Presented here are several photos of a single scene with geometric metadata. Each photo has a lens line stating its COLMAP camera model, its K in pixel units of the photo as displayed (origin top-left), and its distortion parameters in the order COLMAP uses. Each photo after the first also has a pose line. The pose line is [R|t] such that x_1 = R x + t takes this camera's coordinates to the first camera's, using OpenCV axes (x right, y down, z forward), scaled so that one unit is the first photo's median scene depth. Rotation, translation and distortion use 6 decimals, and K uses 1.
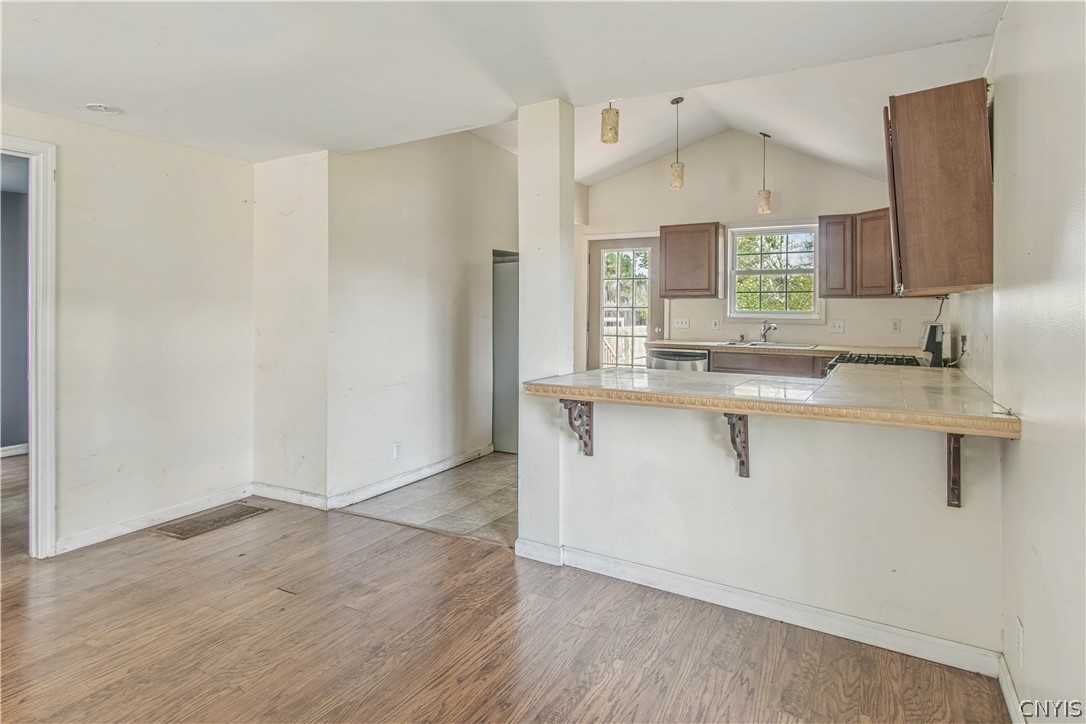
lens RADIAL K [[591.7, 0, 557.4], [0, 591.7, 308.5], [0, 0, 1]] dist [0.007486, 0.000920]
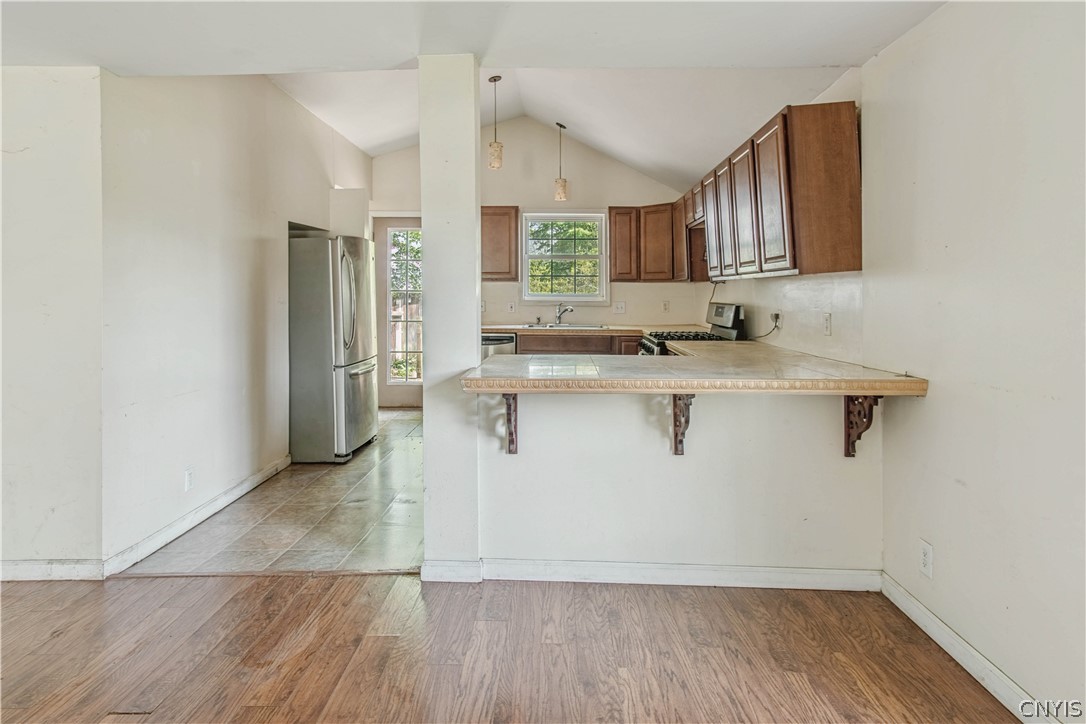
lens RADIAL K [[591.7, 0, 546.2], [0, 591.7, 295.8], [0, 0, 1]] dist [0.007486, 0.000920]
pose [[0.886923, -0.005564, 0.461884, -0.252582], [0.002526, 0.999971, 0.007194, -0.000304], [-0.461911, -0.005214, 0.886911, 0.135140]]
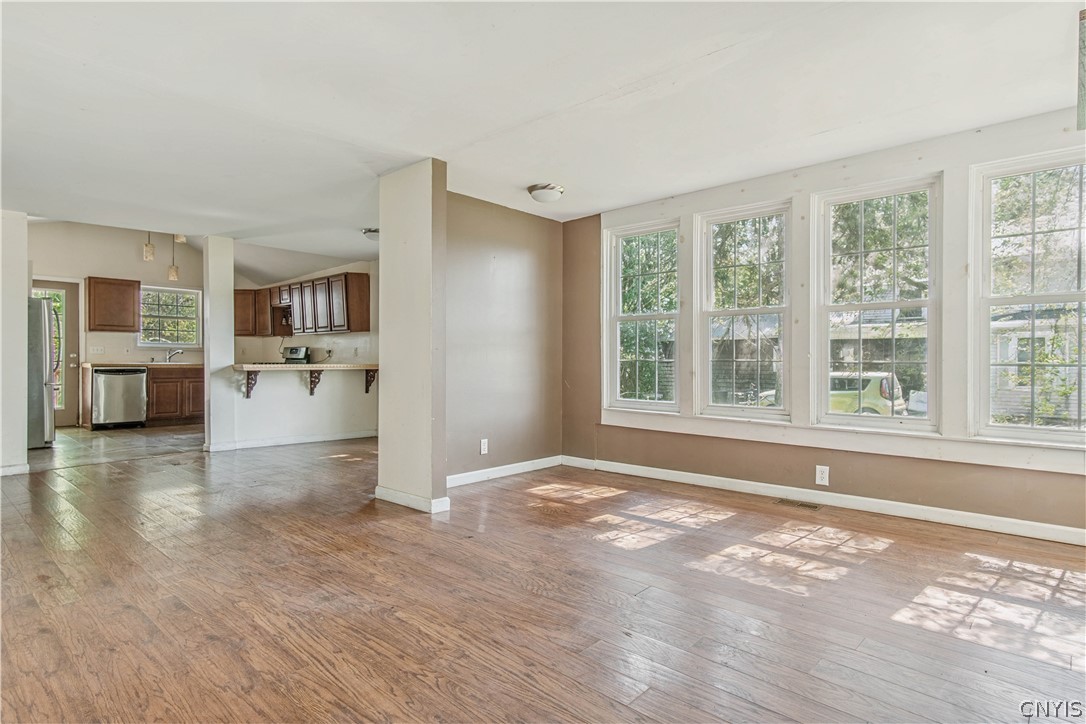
lens RADIAL K [[591.7, 0, 548.0], [0, 591.7, 354.6], [0, 0, 1]] dist [0.007486, 0.000920]
pose [[0.230176, 0.006033, 0.973130, -1.533365], [-0.002797, 0.999981, -0.005538, 0.070244], [-0.973145, -0.001447, 0.230188, -0.531616]]
